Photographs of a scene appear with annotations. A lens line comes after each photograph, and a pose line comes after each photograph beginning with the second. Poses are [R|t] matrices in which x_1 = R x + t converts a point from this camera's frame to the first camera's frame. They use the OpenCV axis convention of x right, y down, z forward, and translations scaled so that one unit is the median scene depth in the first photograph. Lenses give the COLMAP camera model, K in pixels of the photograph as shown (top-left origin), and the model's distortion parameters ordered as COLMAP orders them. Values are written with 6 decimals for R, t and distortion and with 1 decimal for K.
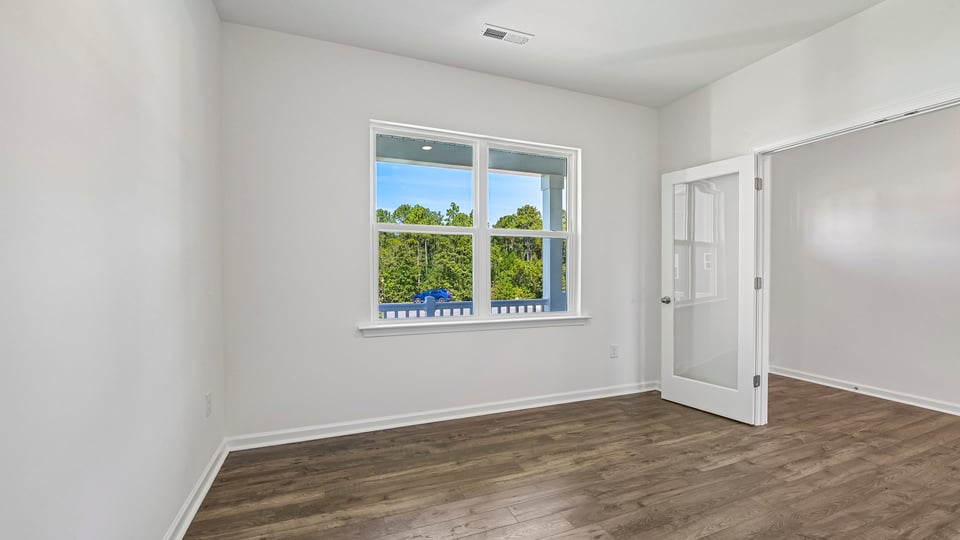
lens RADIAL K [[387.7, 0, 486.8], [0, 387.7, 271.6], [0, 0, 1]] dist [-0.012361, -0.002639]
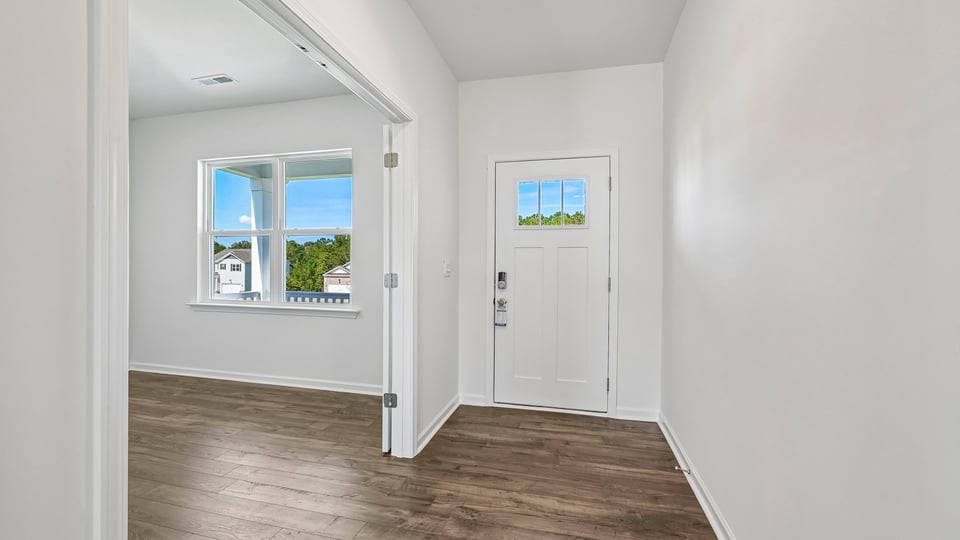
lens RADIAL K [[387.7, 0, 484.9], [0, 387.7, 256.0], [0, 0, 1]] dist [-0.012361, -0.002639]
pose [[0.808032, -0.017039, -0.588892, 1.326904], [-0.003760, 0.999412, -0.034076, 0.011029], [0.589126, 0.029749, 0.807493, 0.446855]]
